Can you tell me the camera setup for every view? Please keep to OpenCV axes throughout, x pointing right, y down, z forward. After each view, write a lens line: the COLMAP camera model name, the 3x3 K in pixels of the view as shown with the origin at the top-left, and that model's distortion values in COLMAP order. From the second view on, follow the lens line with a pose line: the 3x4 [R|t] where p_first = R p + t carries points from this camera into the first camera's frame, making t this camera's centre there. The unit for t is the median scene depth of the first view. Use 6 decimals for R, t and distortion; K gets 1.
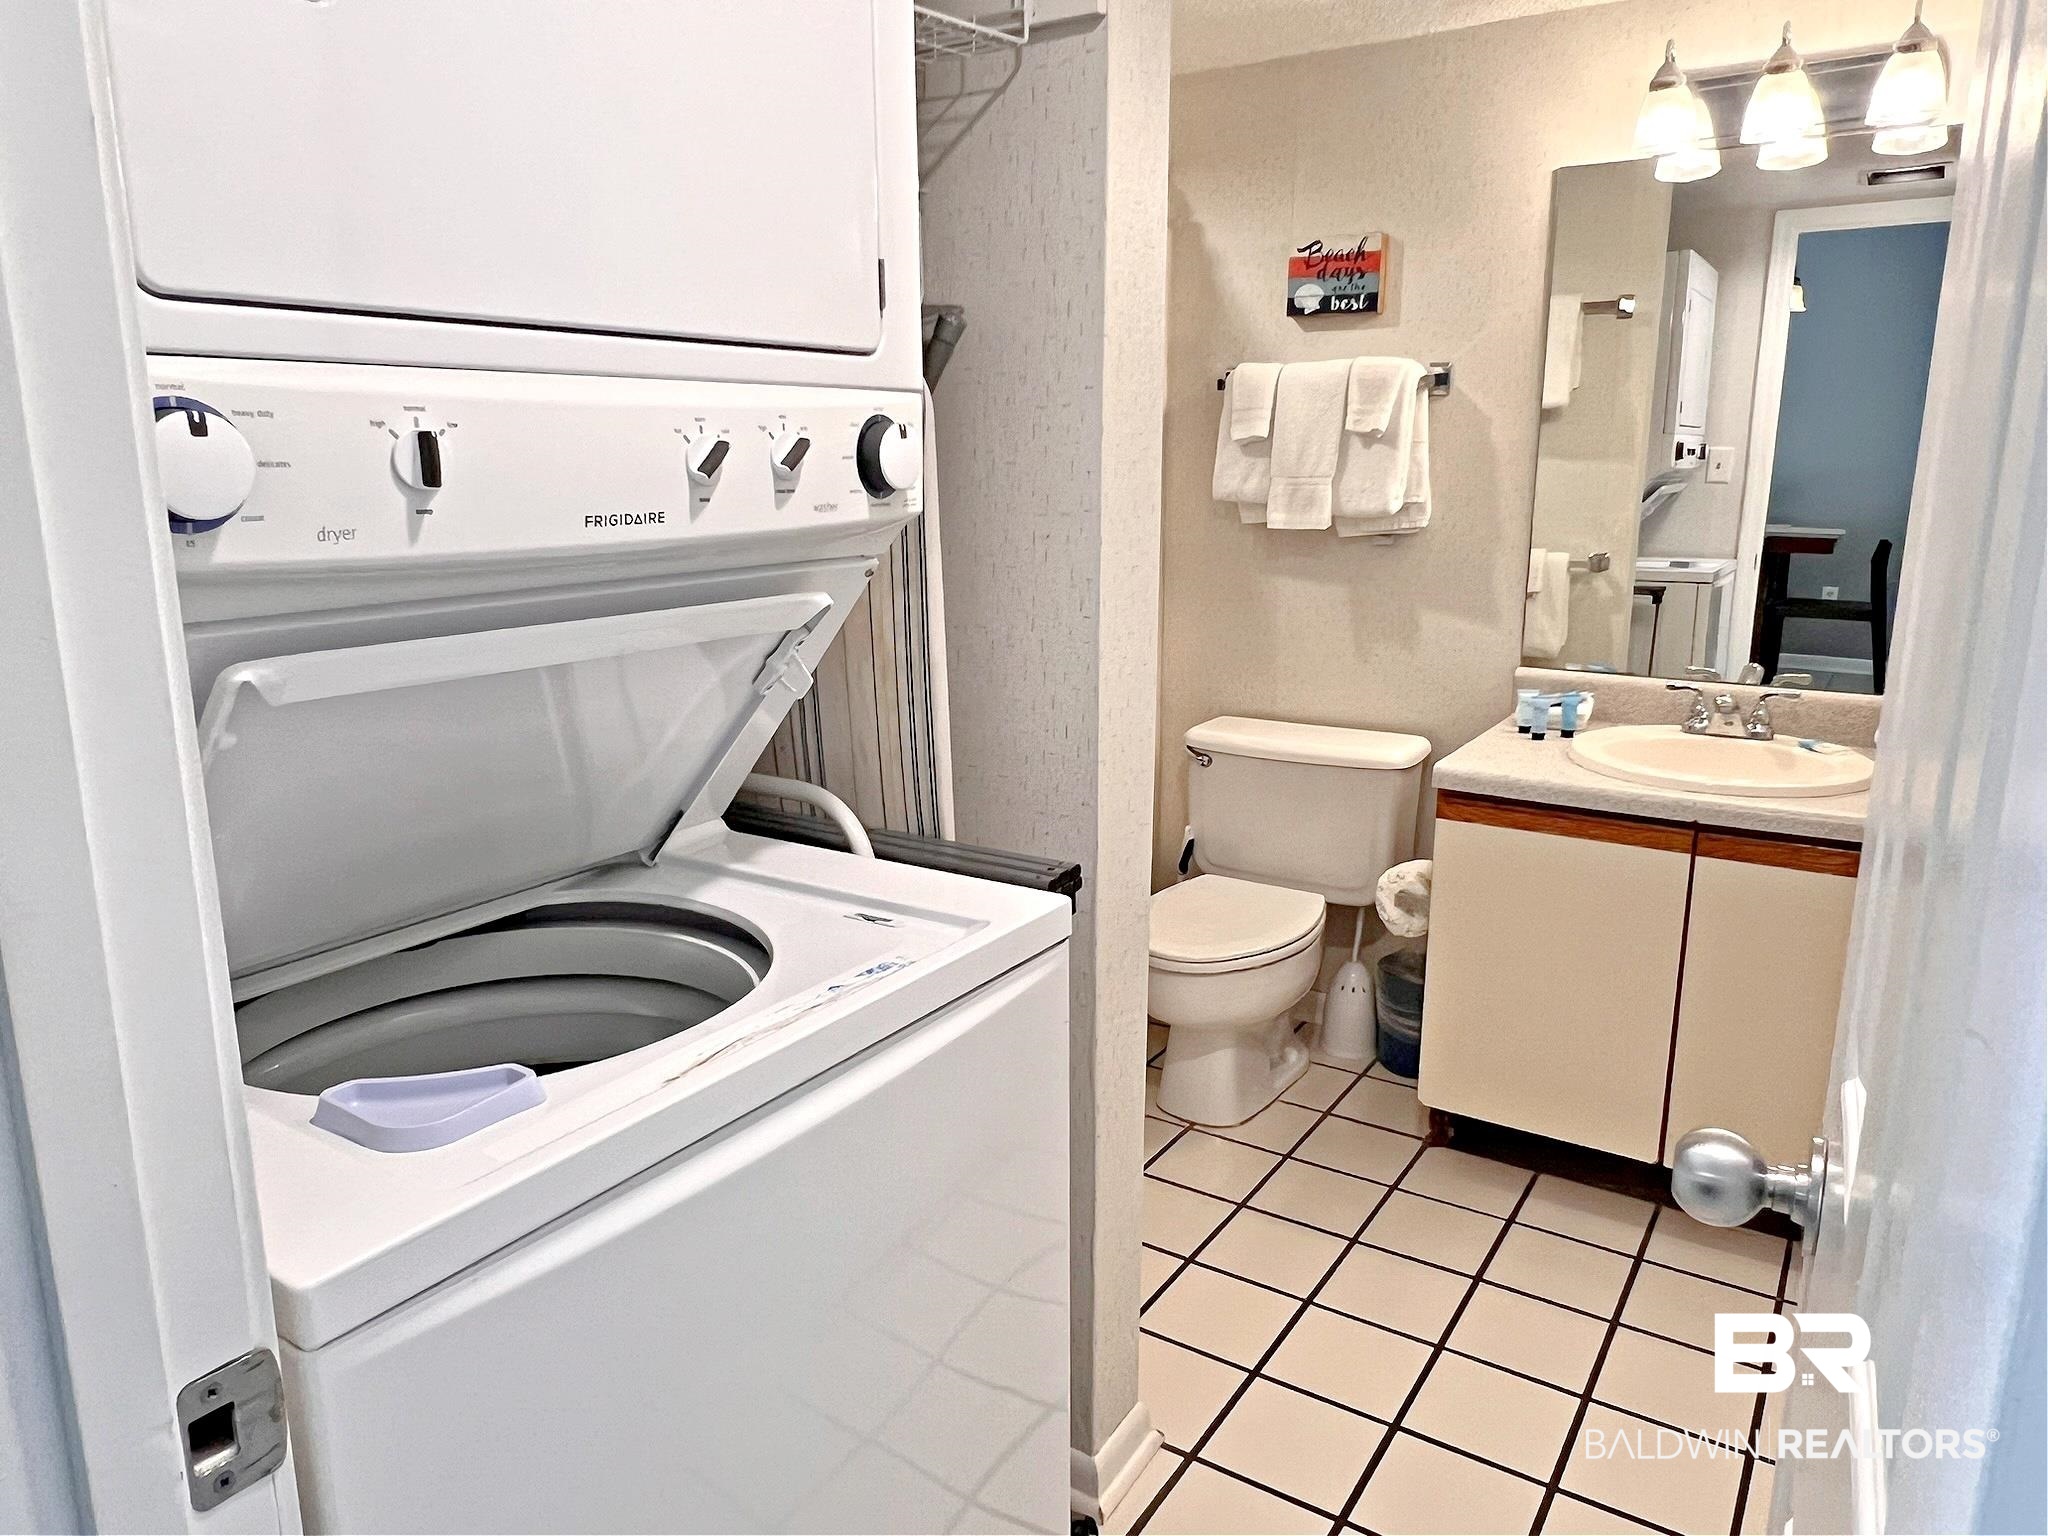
lens RADIAL K [[1387.7, 0, 1021.9], [0, 1387.7, 751.9], [0, 0, 1]] dist [0.008010, 0.000142]
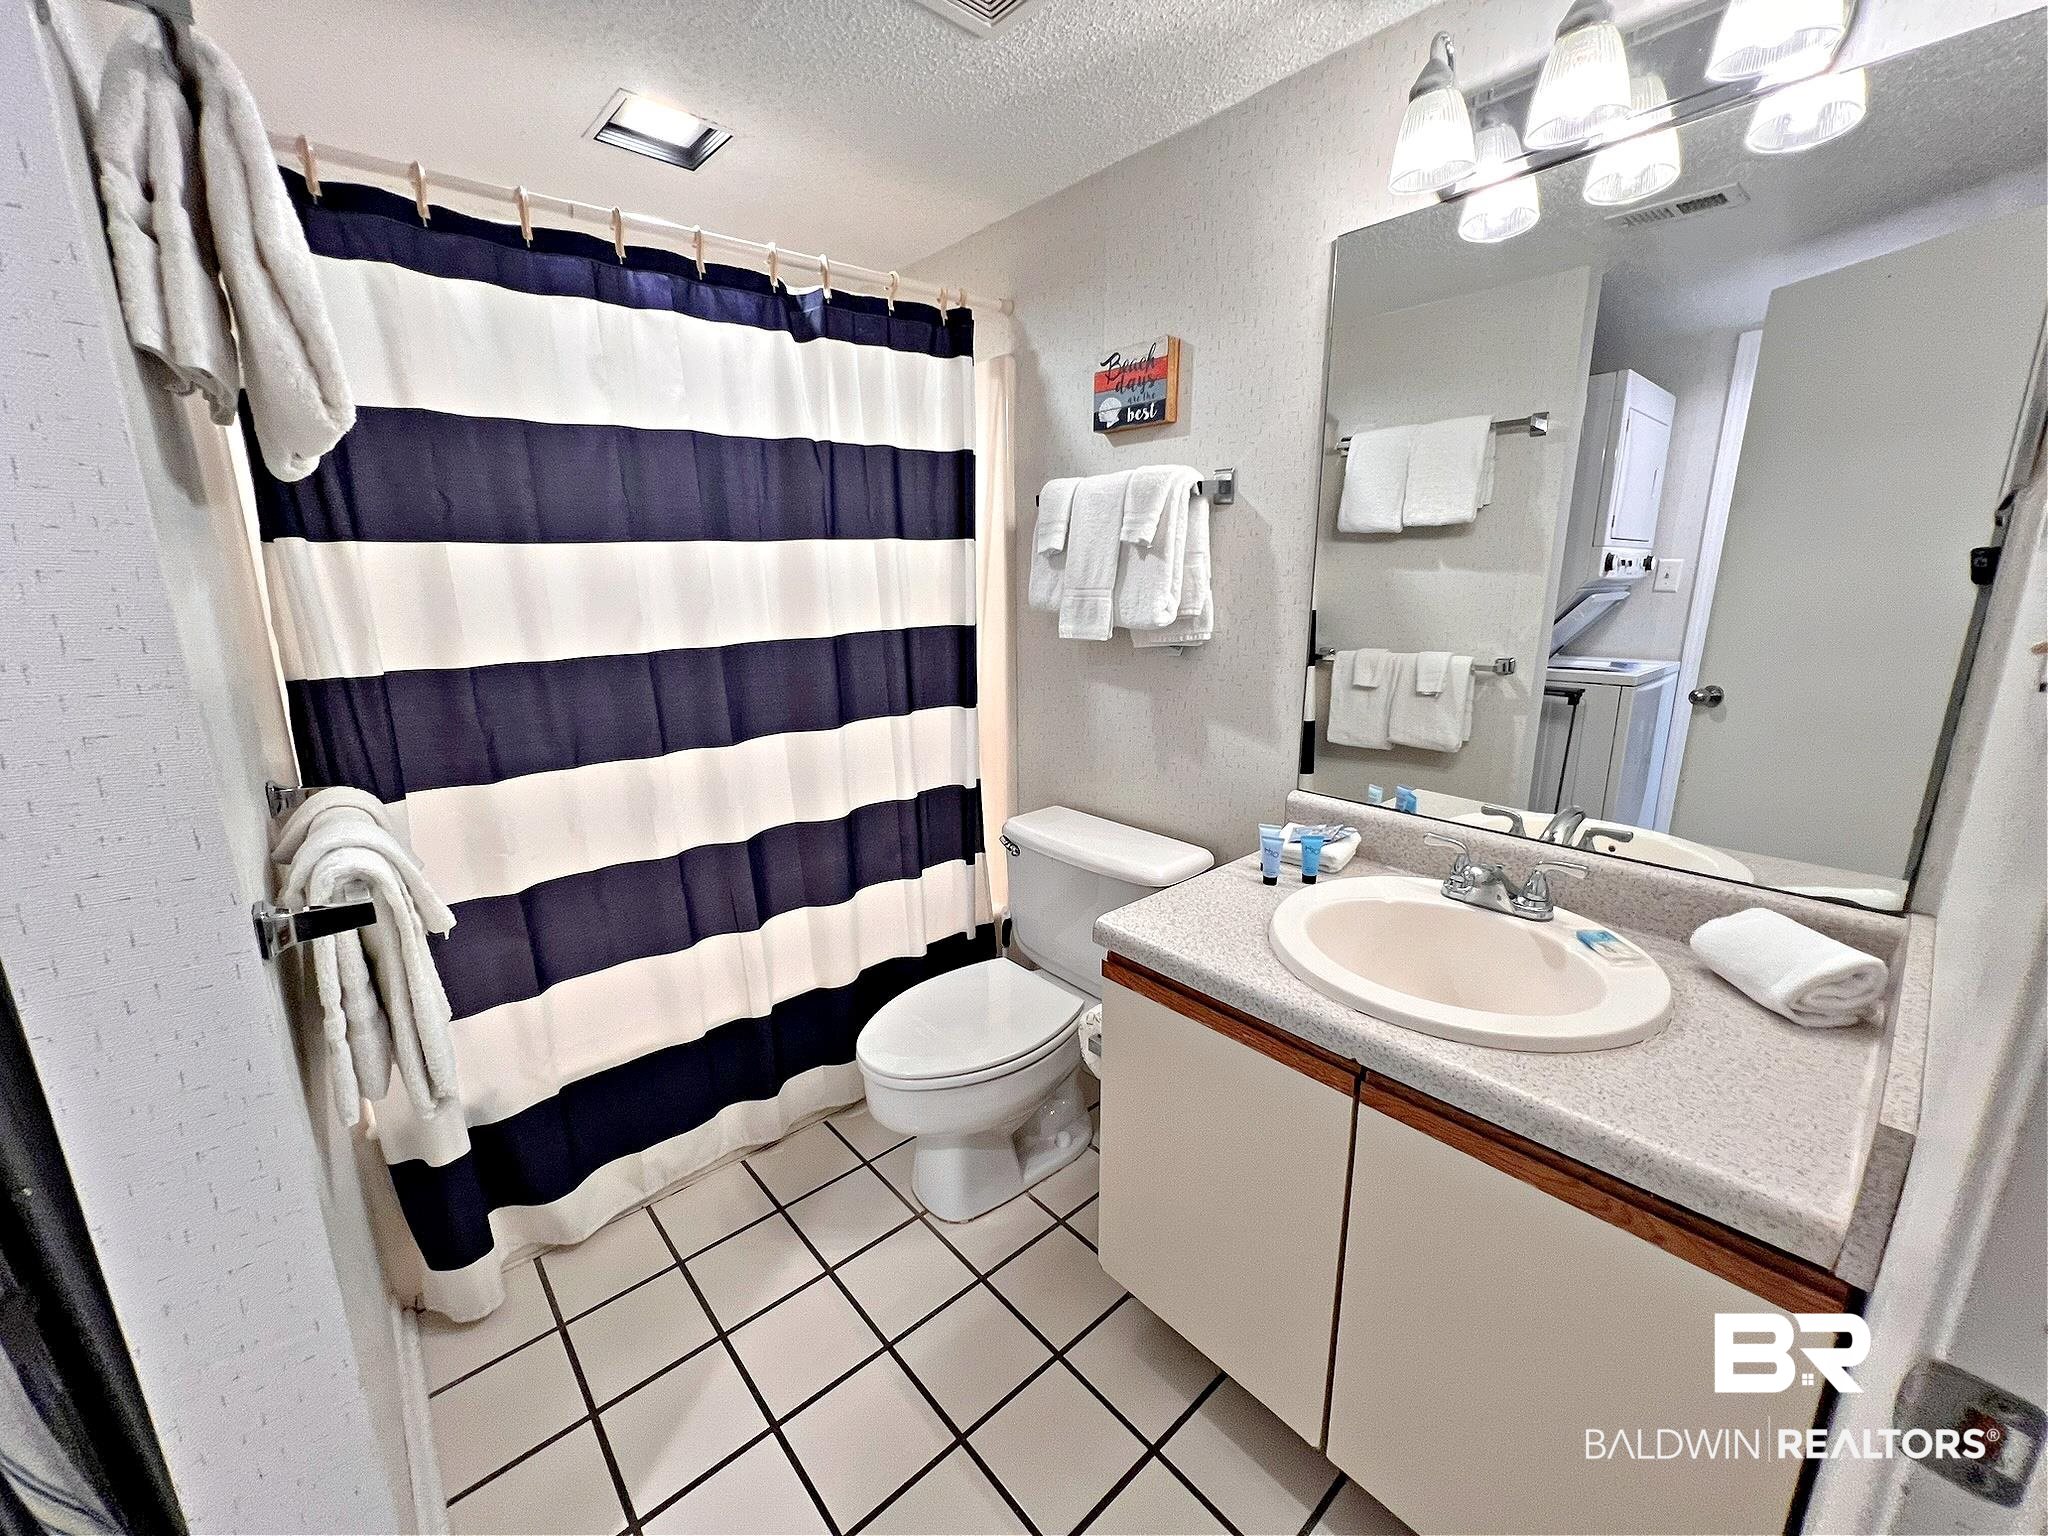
lens RADIAL K [[821.5, 0, 1020.7], [0, 821.5, 763.0], [0, 0, 1]] dist [-0.001144, 0.000044]
pose [[0.963606, 0.055154, -0.261577, 0.318907], [-0.050251, 0.998414, 0.025401, -0.083611], [0.262563, -0.011333, 0.964848, 0.407091]]
